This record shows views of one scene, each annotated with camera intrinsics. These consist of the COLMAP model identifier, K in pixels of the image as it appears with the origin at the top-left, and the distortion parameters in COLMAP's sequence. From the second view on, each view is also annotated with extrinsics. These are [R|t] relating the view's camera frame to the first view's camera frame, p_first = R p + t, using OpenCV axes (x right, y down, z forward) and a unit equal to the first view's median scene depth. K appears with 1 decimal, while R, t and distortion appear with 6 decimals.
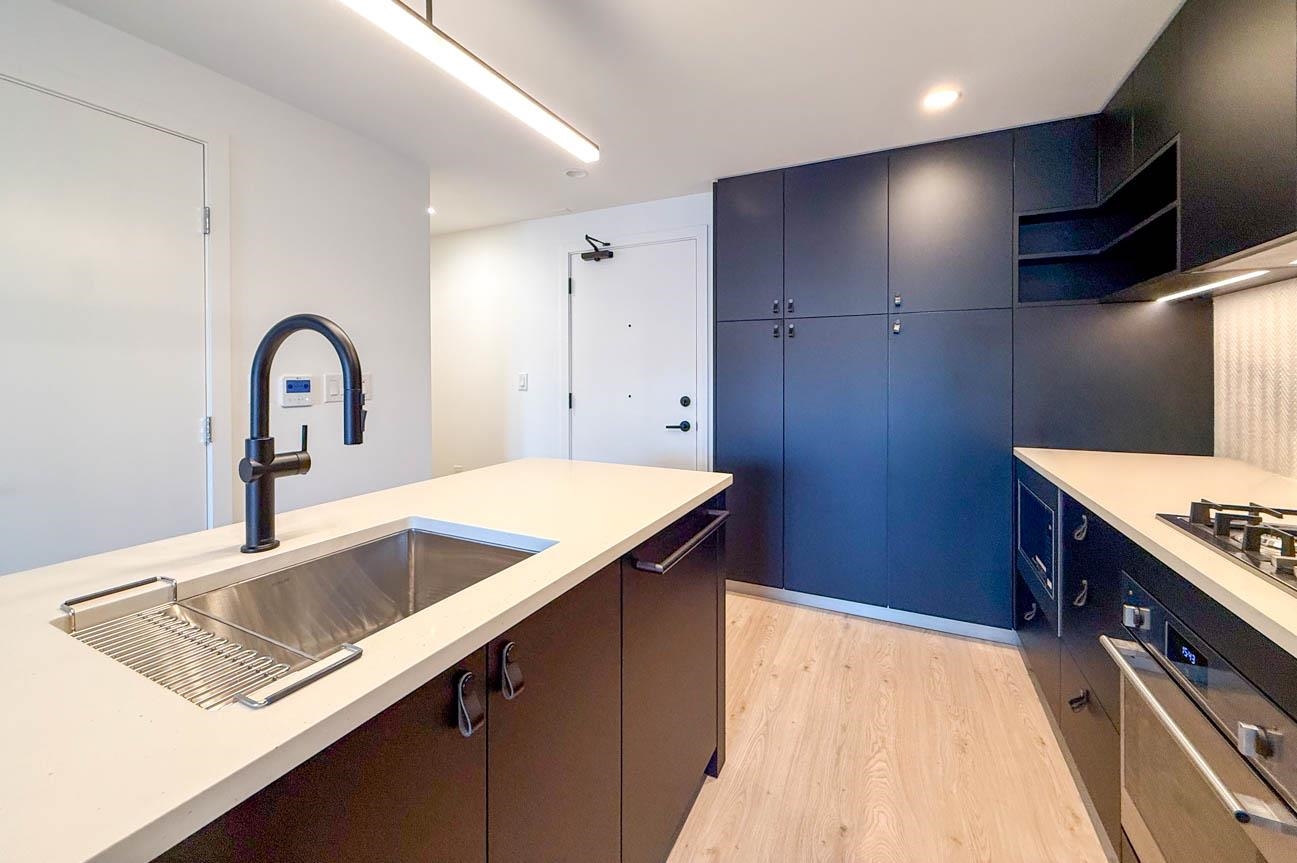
lens RADIAL K [[533.5, 0, 654.3], [0, 533.5, 364.6], [0, 0, 1]] dist [-0.001007, 0.000073]
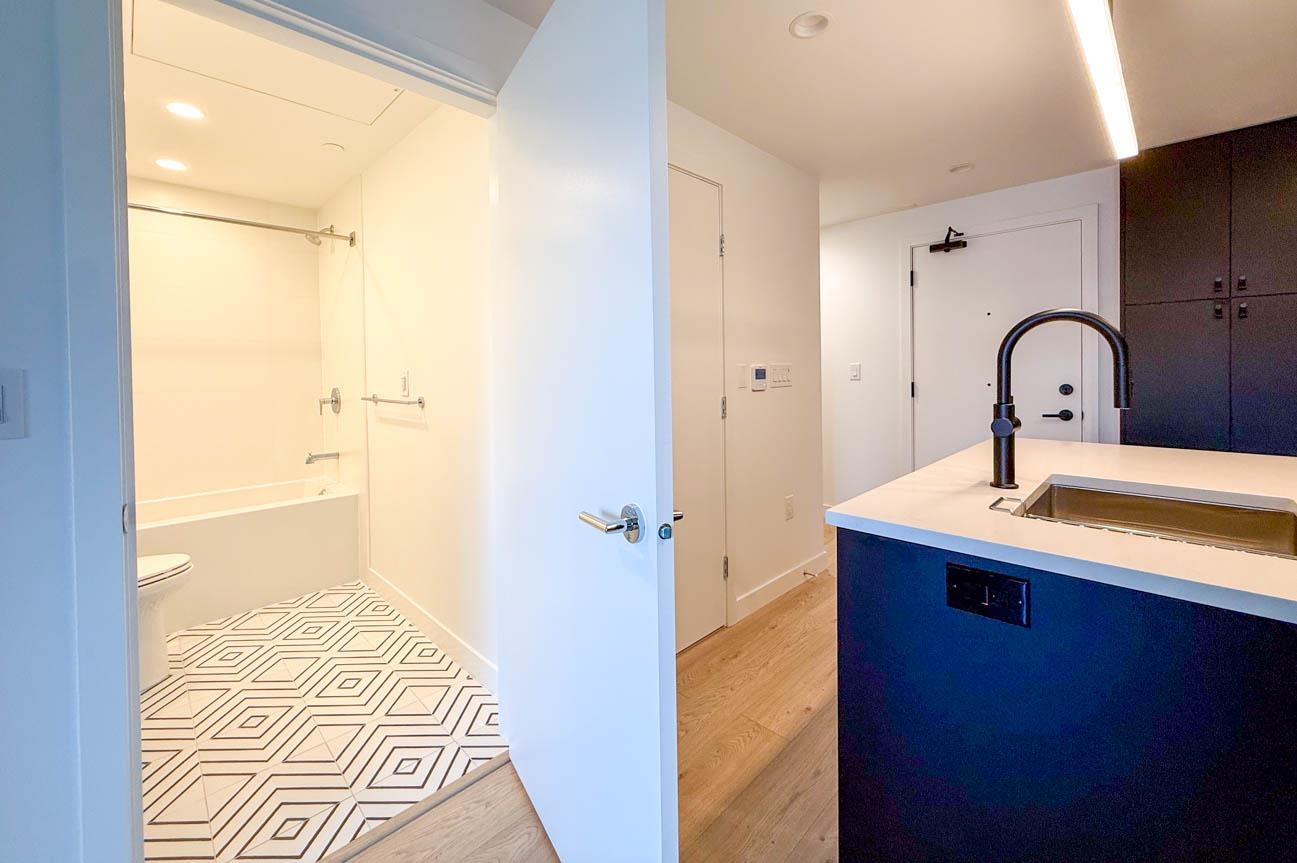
lens RADIAL K [[533.5, 0, 630.7], [0, 533.5, 380.2], [0, 0, 1]] dist [-0.001007, 0.000073]
pose [[0.940603, -0.005044, -0.339471, -0.409124], [0.017743, 0.999254, 0.034313, 0.005157], [0.339044, -0.038298, 0.939991, -0.205731]]
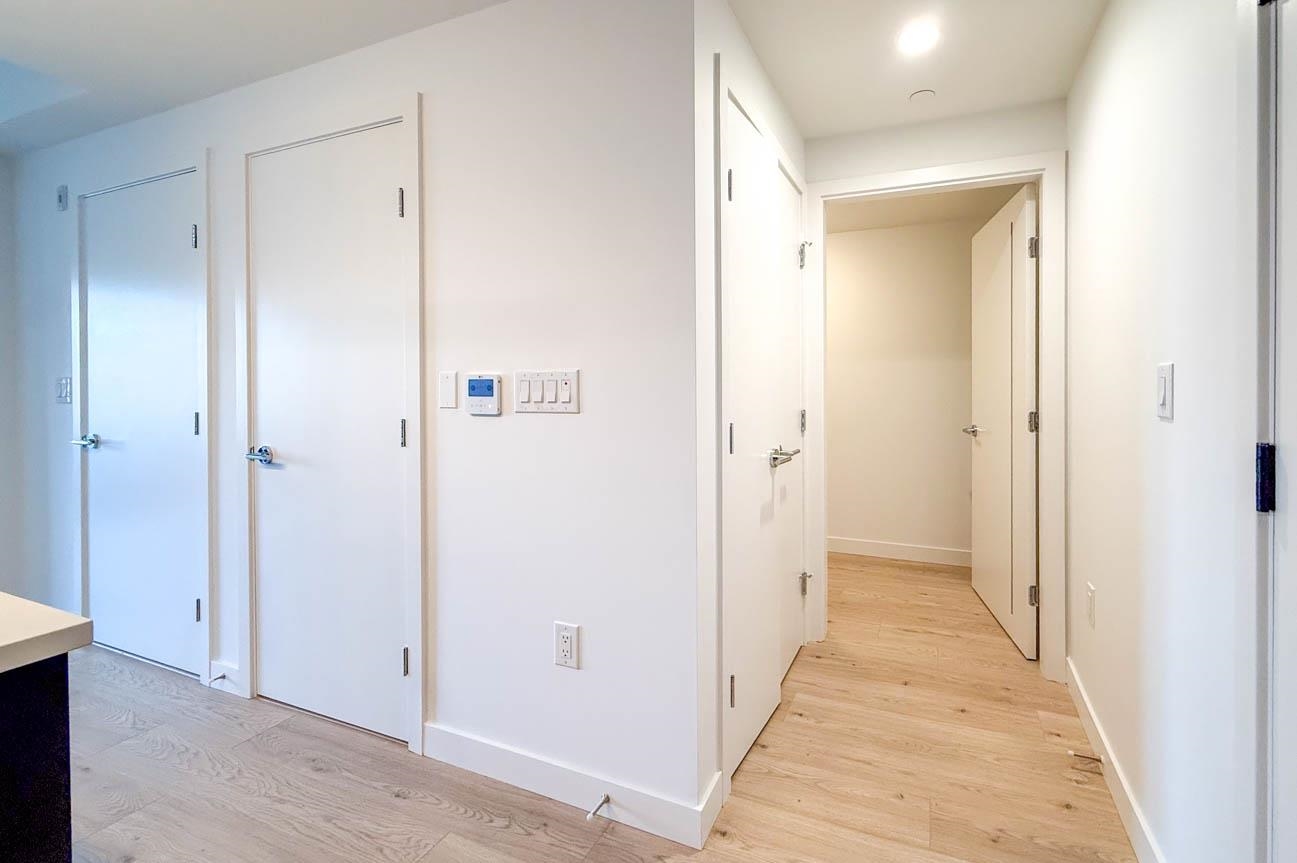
lens RADIAL K [[533.5, 0, 648.6], [0, 533.5, 375.4], [0, 0, 1]] dist [-0.001007, 0.000073]
pose [[0.060885, 0.004027, -0.998137, 0.070902], [0.024472, 0.999685, 0.005526, 0.019390], [0.997845, -0.024763, 0.060767, 0.916814]]
